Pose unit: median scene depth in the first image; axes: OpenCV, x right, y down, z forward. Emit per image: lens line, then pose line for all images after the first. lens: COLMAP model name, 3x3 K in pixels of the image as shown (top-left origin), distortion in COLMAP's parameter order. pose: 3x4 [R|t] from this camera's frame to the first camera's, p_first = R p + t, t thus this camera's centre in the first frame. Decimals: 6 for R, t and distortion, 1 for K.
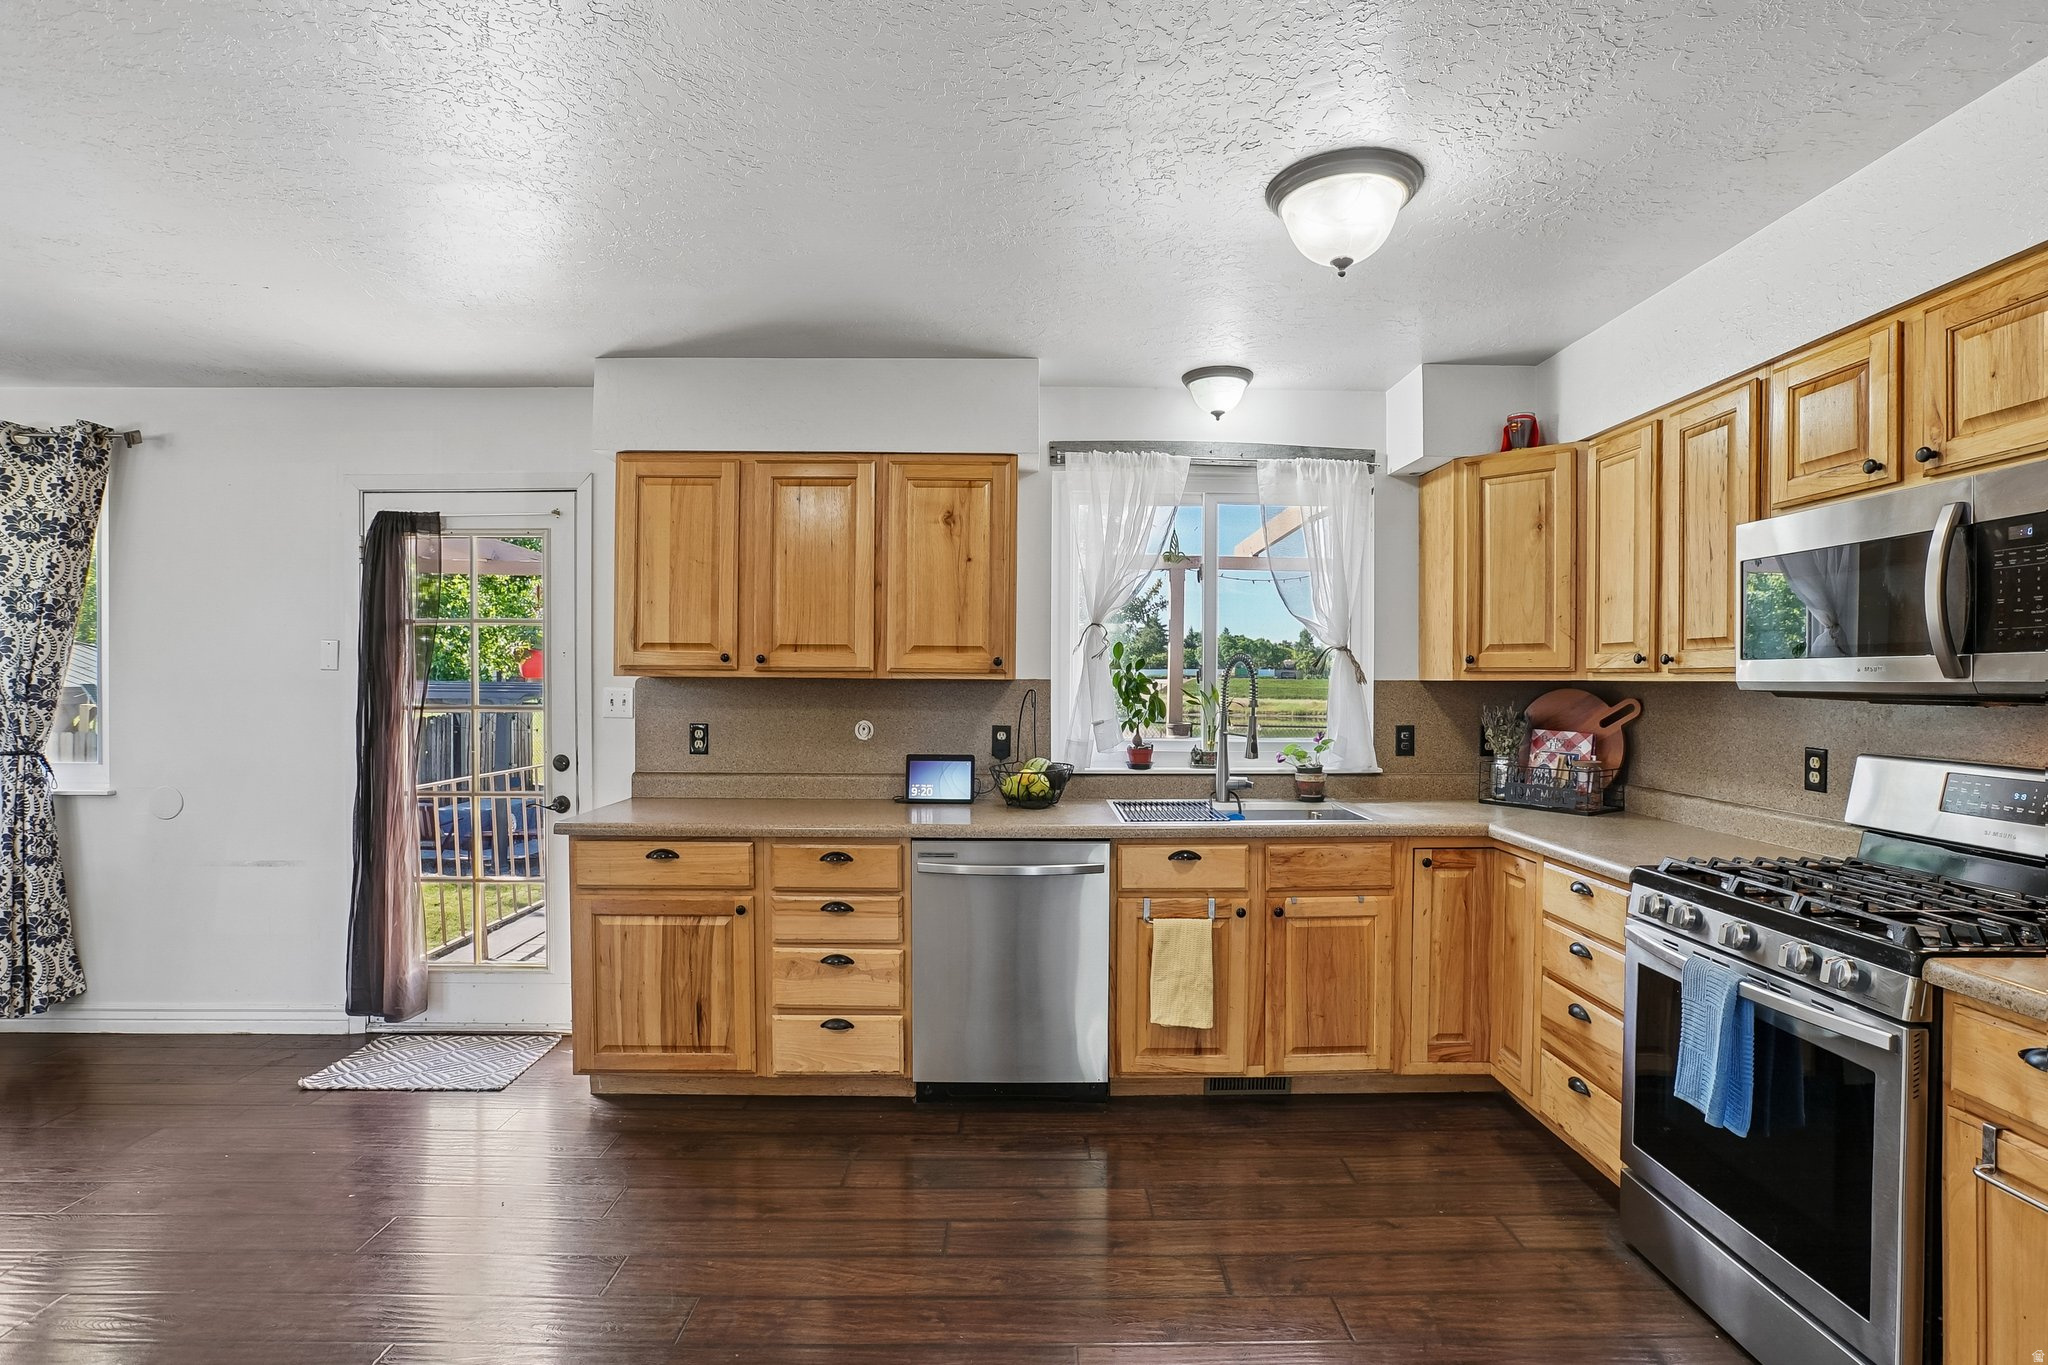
lens RADIAL K [[1025.4, 0, 1024.0], [0, 1025.4, 682.5], [0, 0, 1]] dist [-0.038804, 0.000175]
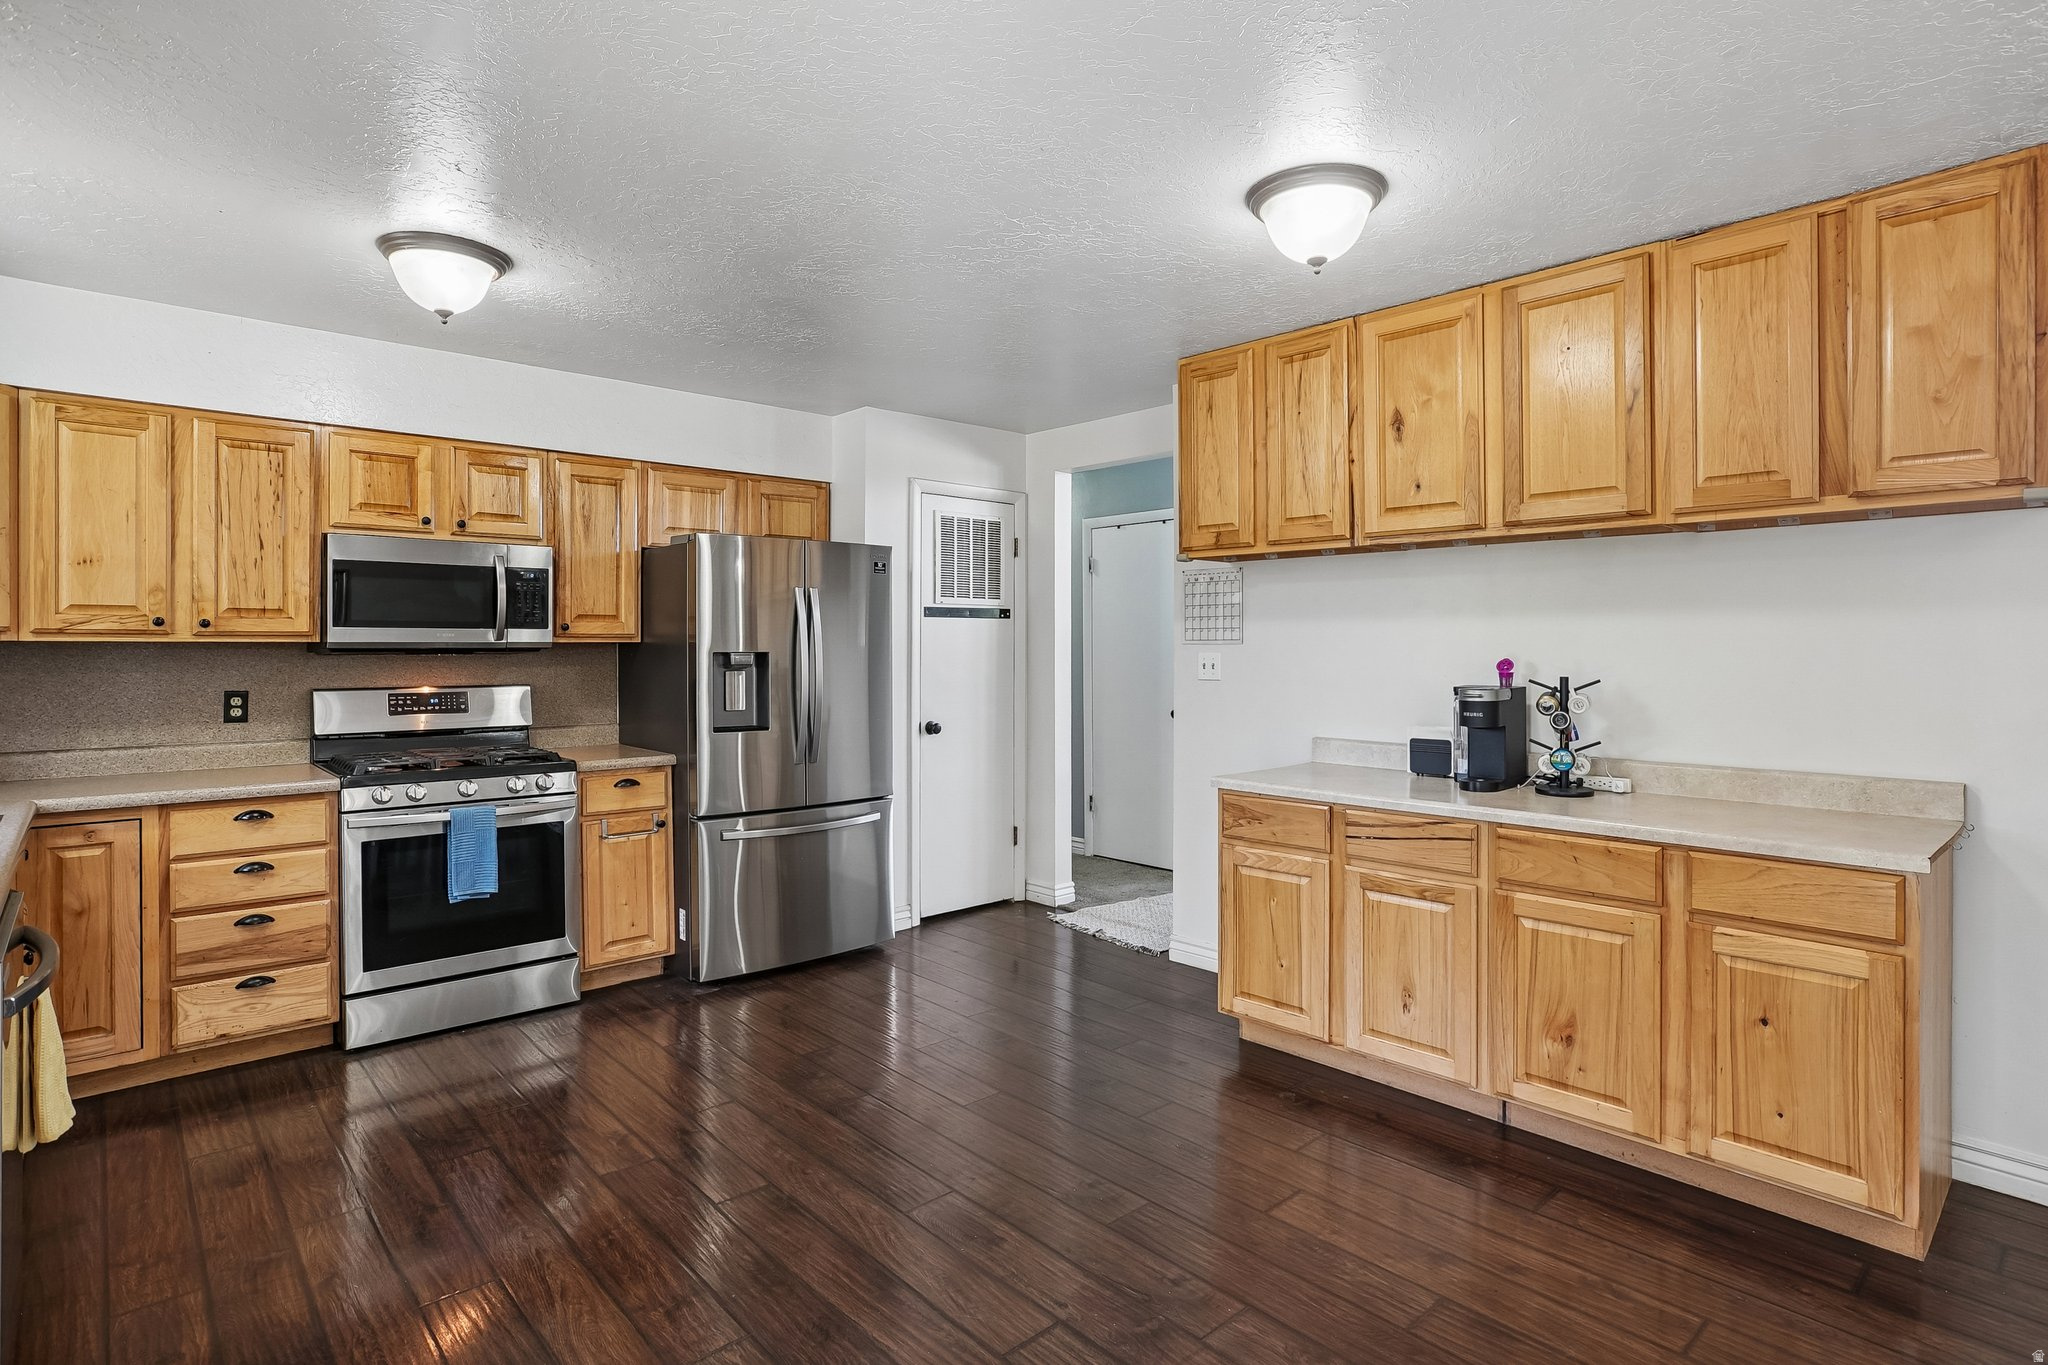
lens RADIAL K [[1066.7, 0, 1023.1], [0, 1066.7, 647.2], [0, 0, 1]] dist [-0.048605, 0.047944]
pose [[-0.660242, -0.005278, 0.751035, -0.768794], [0.001343, 0.999965, 0.008208, -0.002890], [-0.751052, 0.006428, -0.660212, 0.888161]]
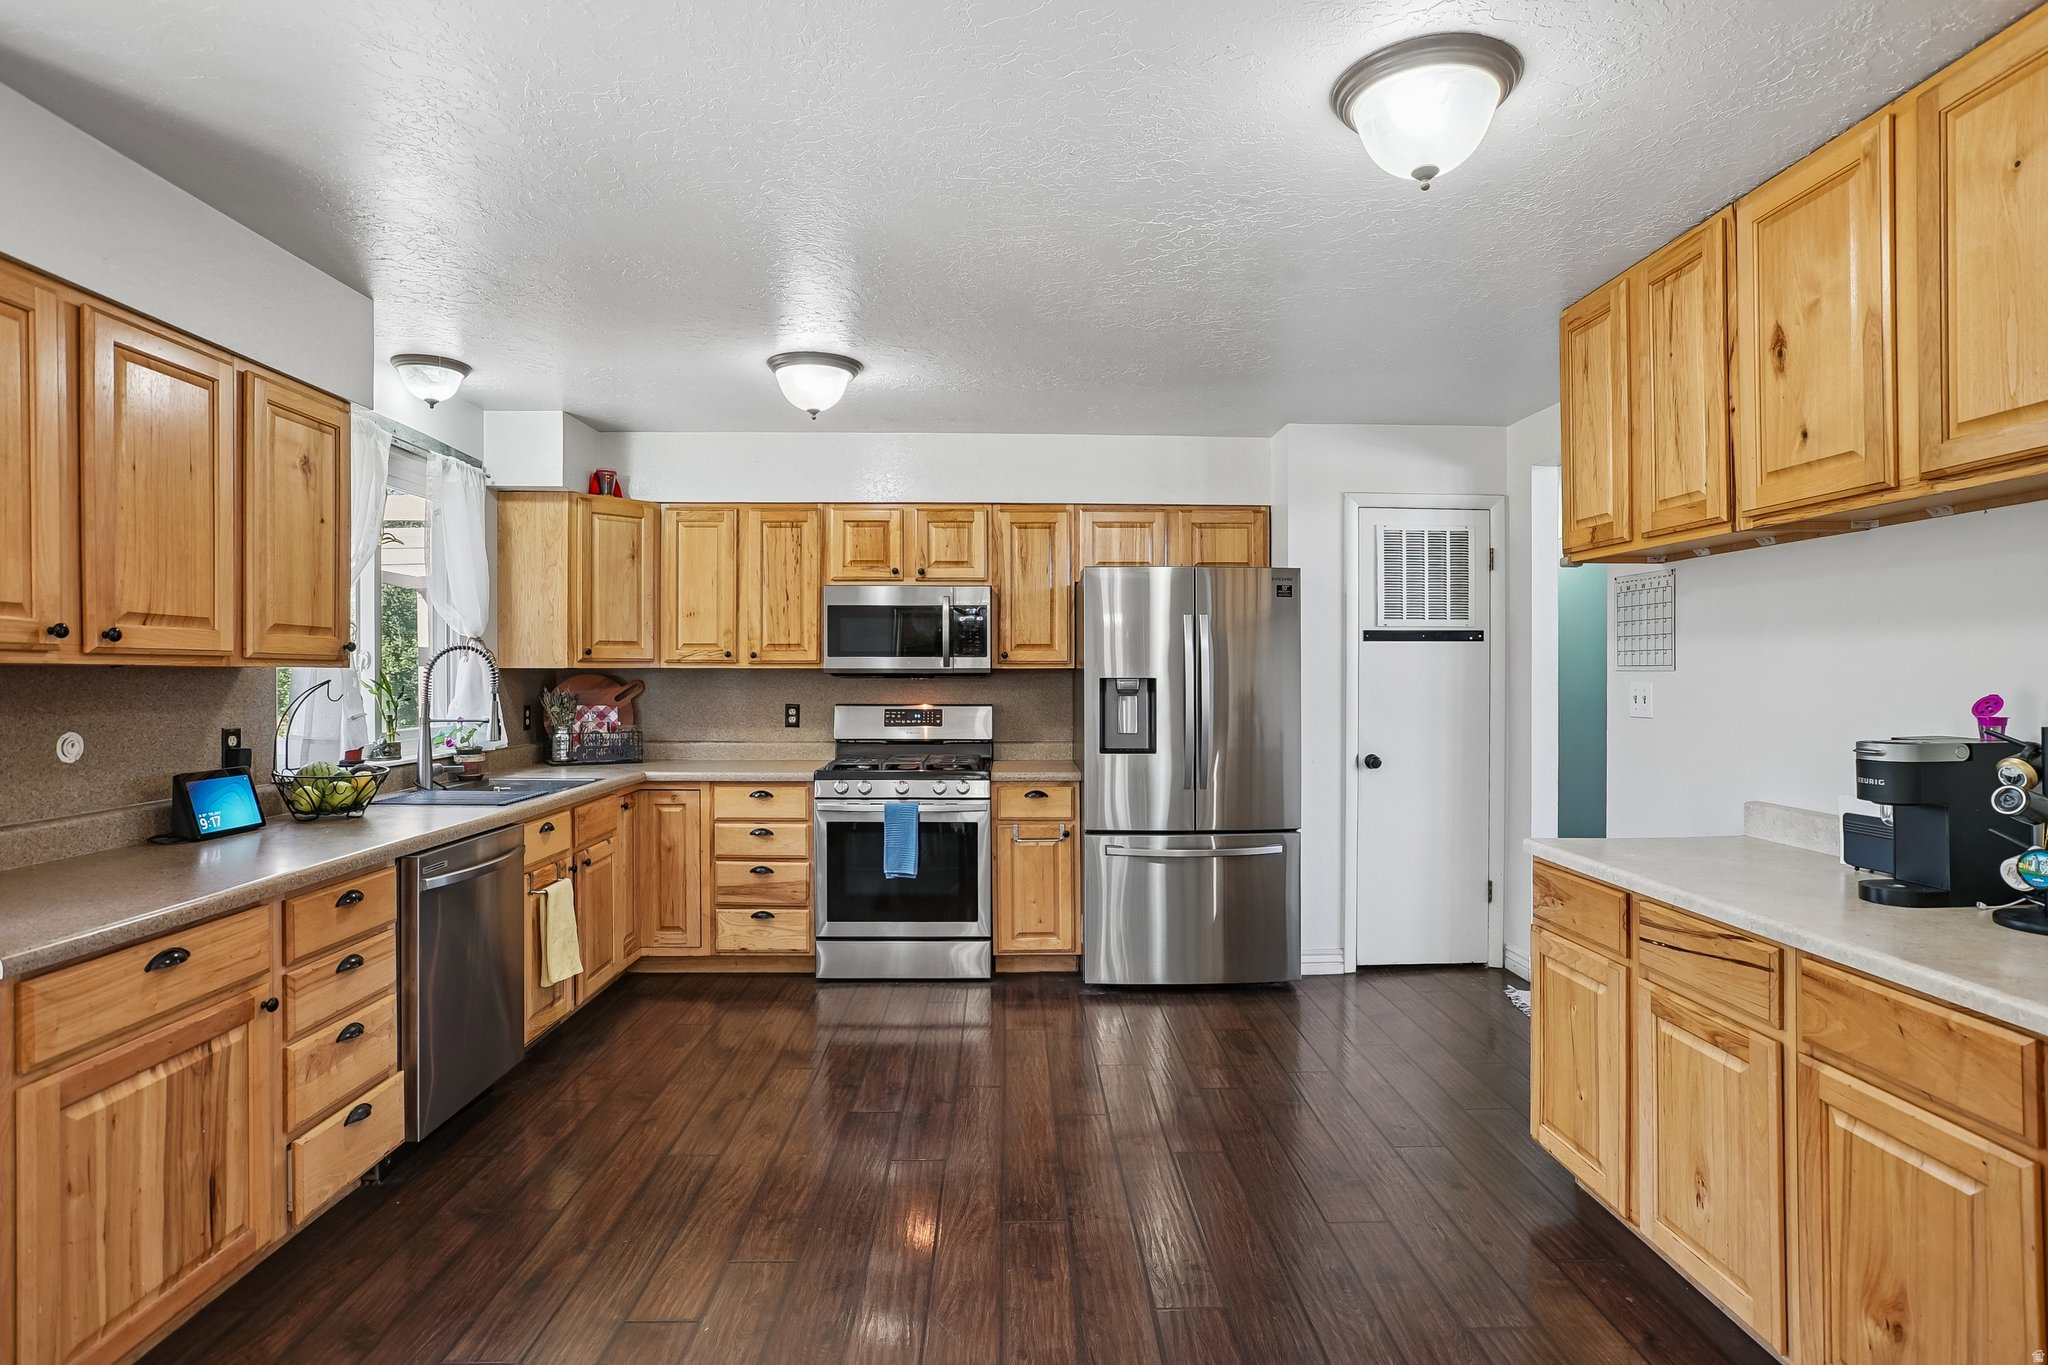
lens RADIAL K [[1047.2, 0, 1026.5], [0, 1047.2, 678.3], [0, 0, 1]] dist [-0.045289, 0.030061]
pose [[-0.018088, -0.011104, 0.999775, -0.899190], [0.003470, 0.999932, 0.011168, -0.001785], [-0.999830, 0.003672, -0.018049, 0.467030]]
